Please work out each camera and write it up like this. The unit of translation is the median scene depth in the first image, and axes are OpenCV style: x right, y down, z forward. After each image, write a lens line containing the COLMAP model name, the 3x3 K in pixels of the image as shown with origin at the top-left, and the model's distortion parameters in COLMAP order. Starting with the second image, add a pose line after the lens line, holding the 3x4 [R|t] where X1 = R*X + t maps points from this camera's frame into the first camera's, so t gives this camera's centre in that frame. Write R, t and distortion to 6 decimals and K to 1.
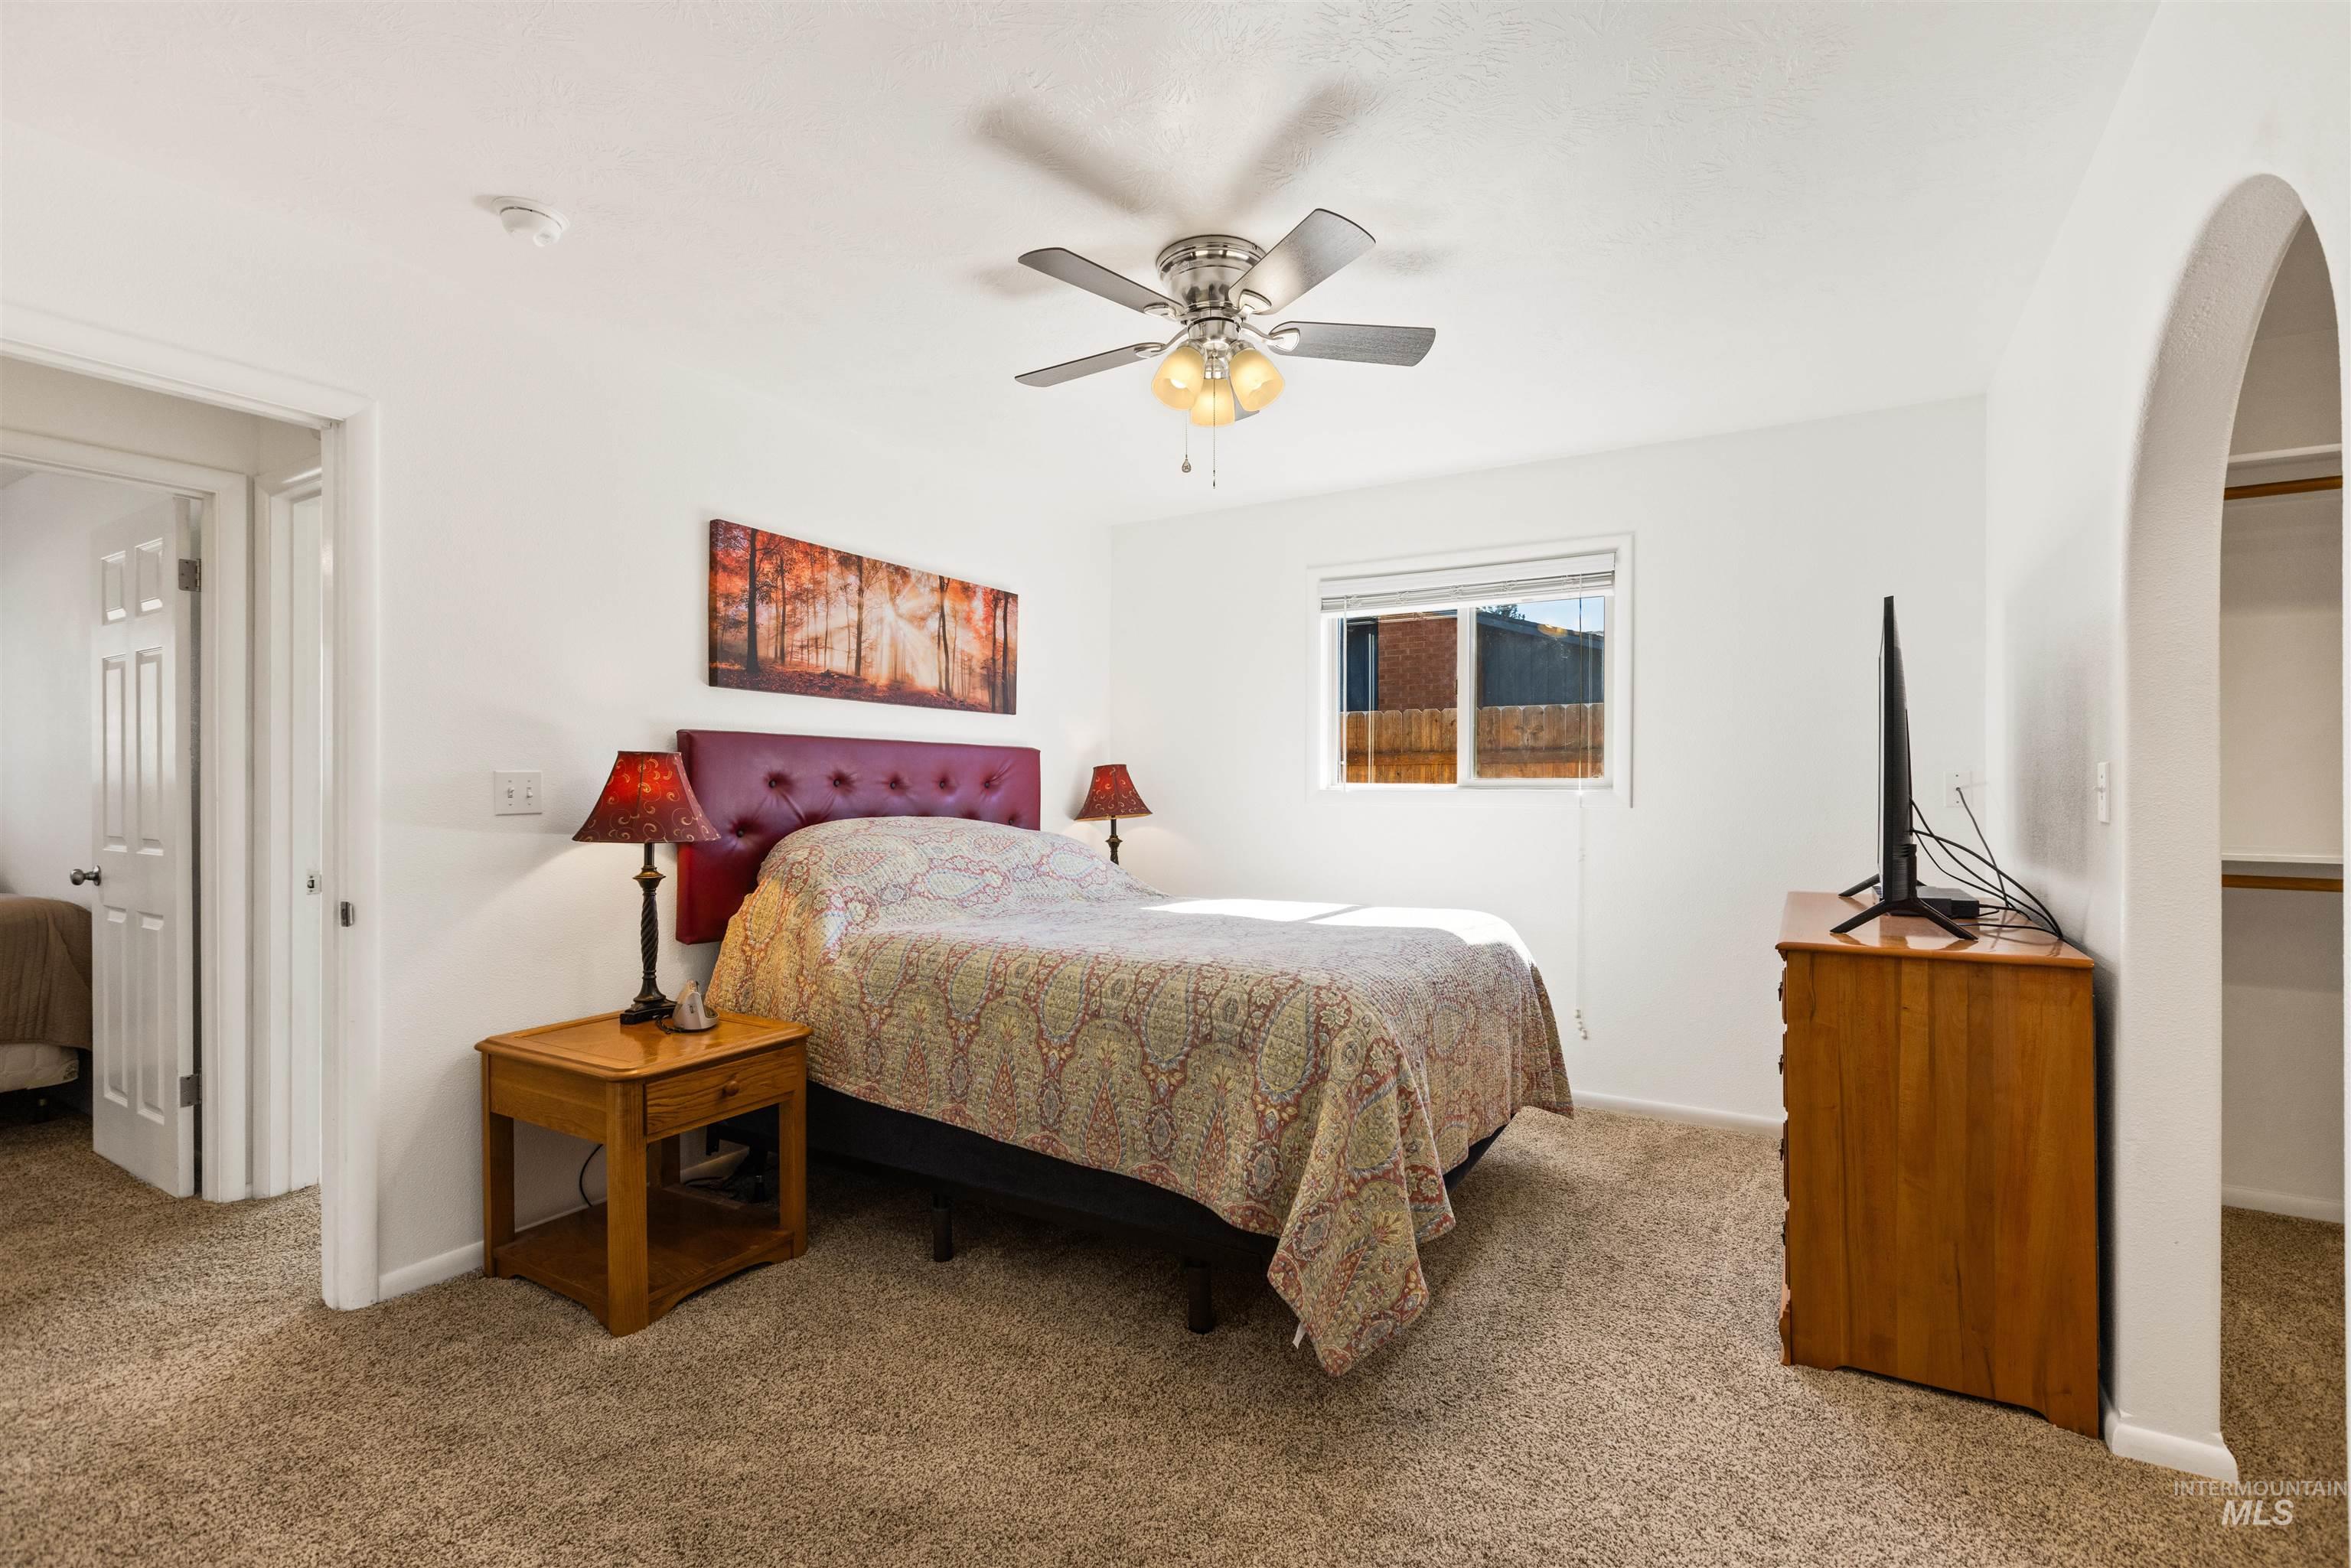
lens RADIAL K [[1059.2, 0, 1171.7], [0, 1059.2, 770.6], [0, 0, 1]] dist [0.001120, -0.000197]
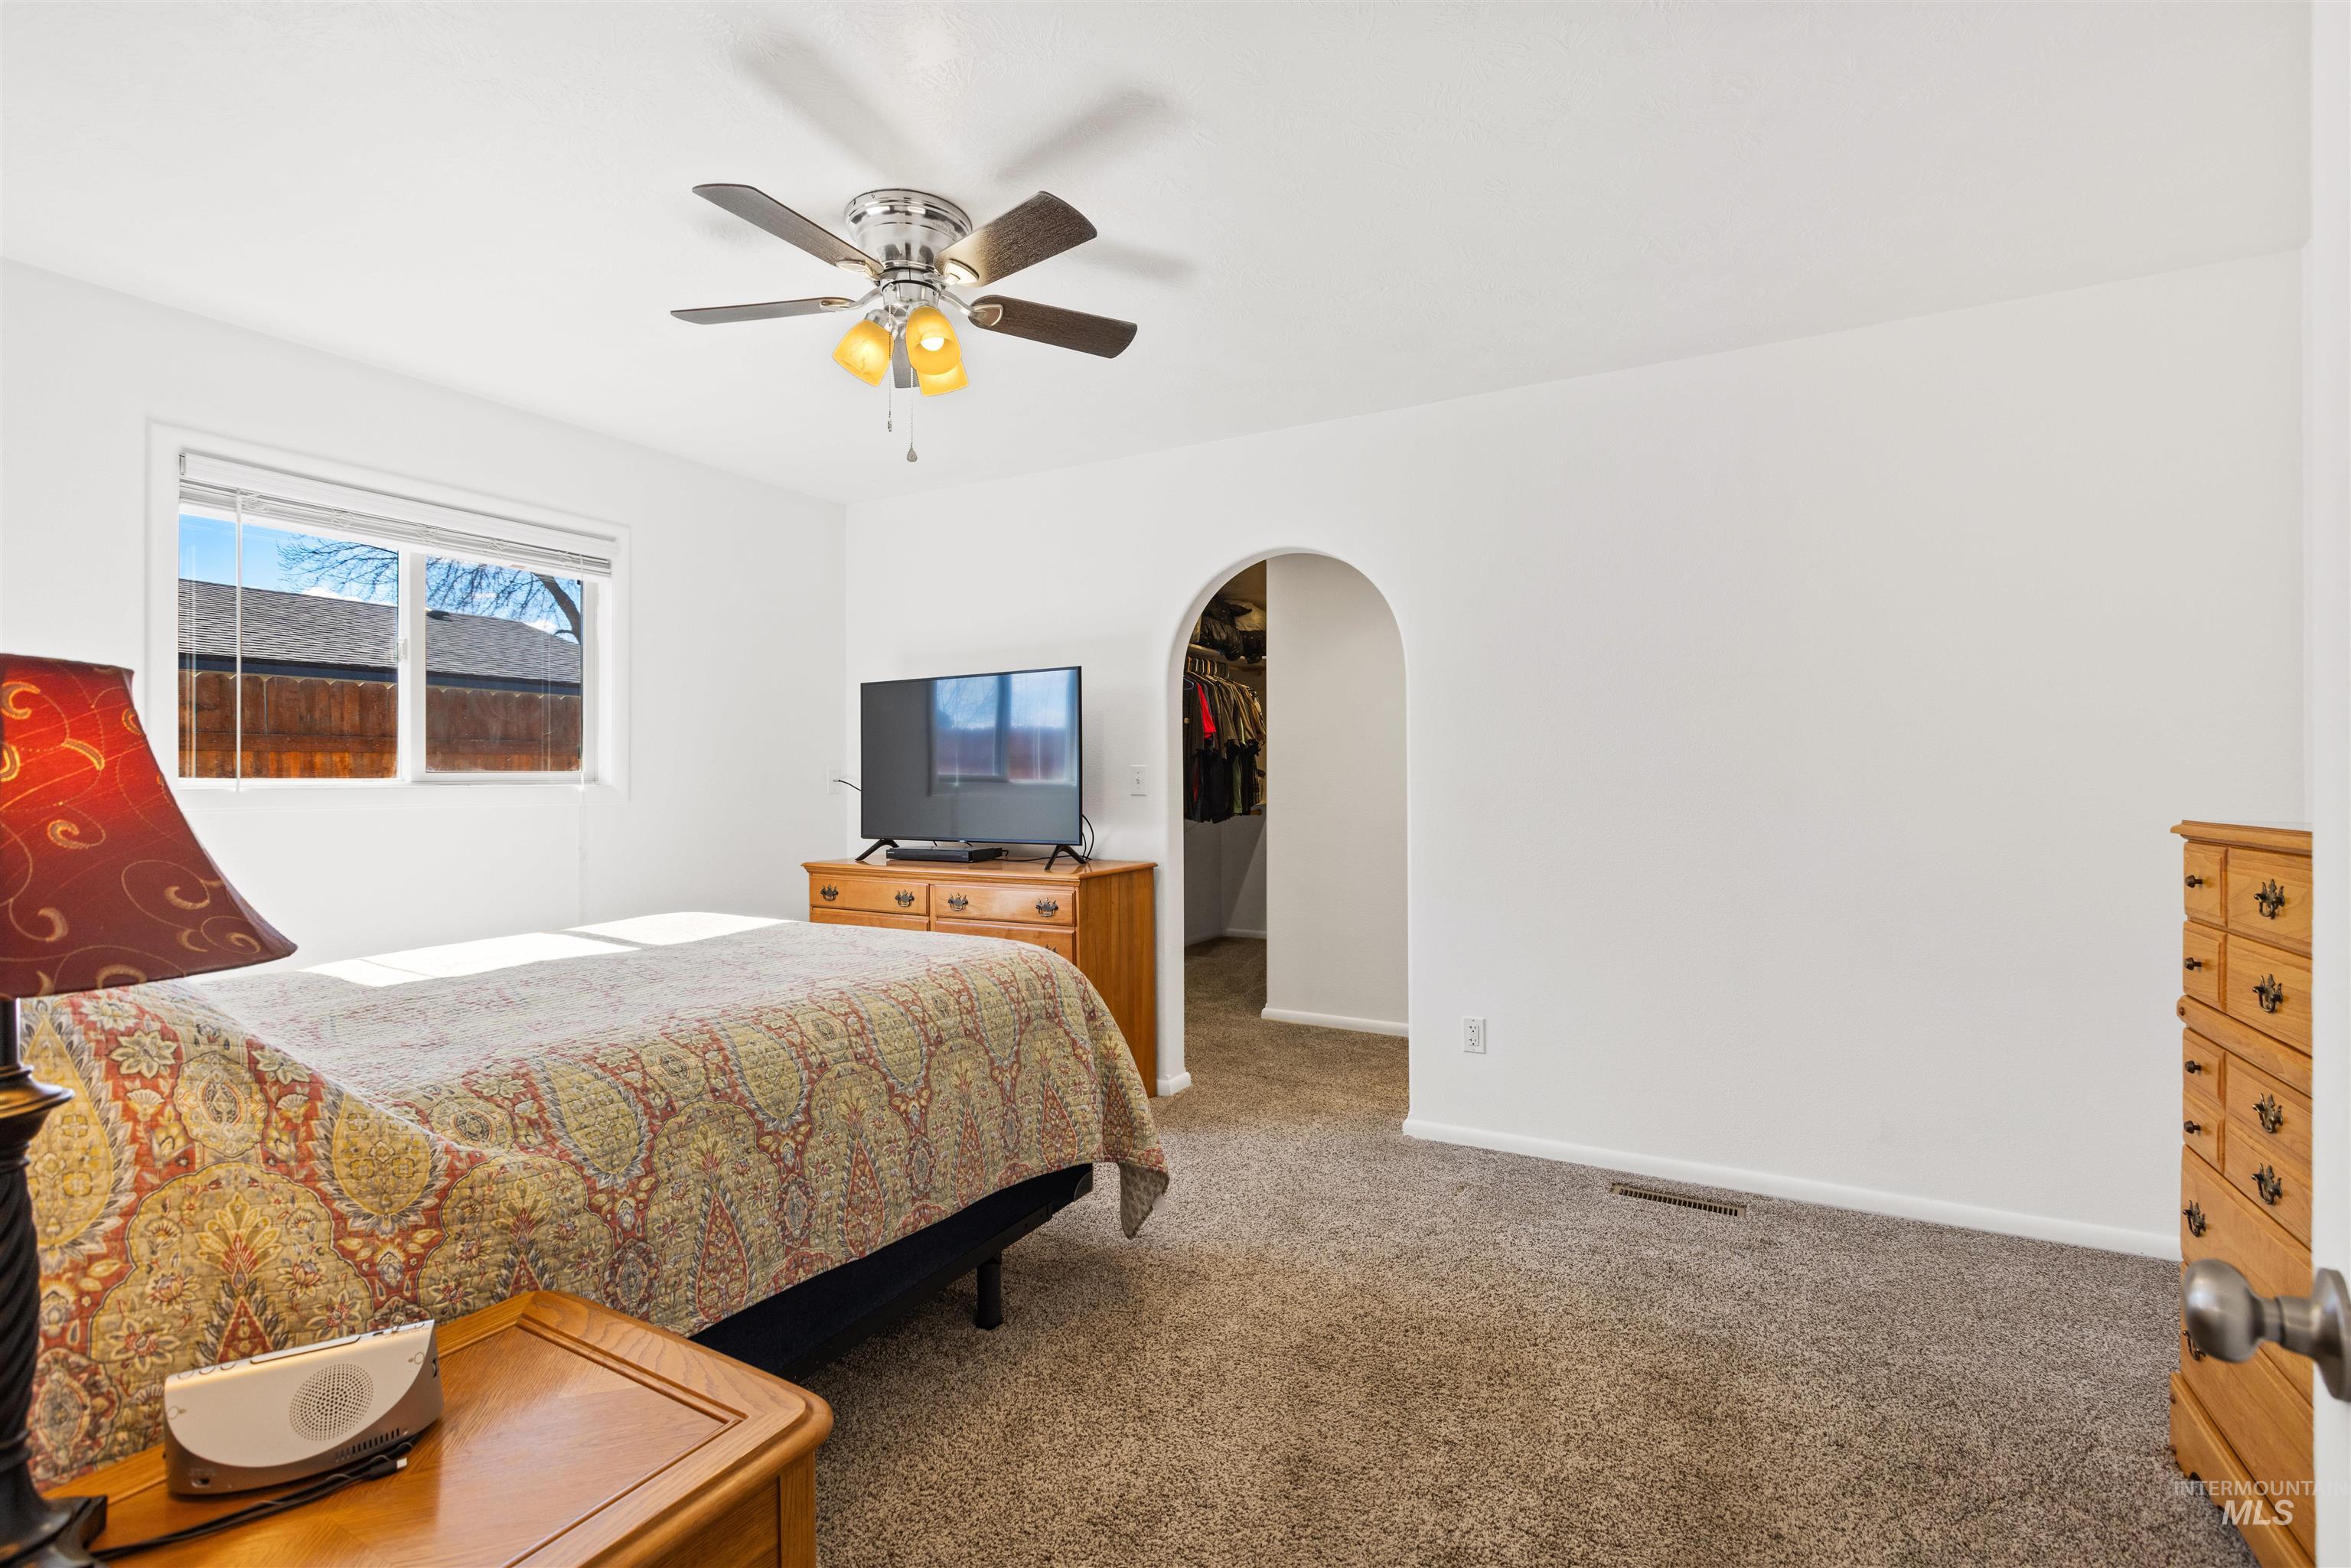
lens RADIAL K [[1072.5, 0, 1185.1], [0, 1072.5, 760.5], [0, 0, 1]] dist [0.013438, -0.000032]
pose [[-0.056195, 0.016799, 0.998278, -0.912217], [-0.010588, 0.999792, -0.017420, 0.012389], [-0.998364, -0.011549, -0.056006, 0.801792]]
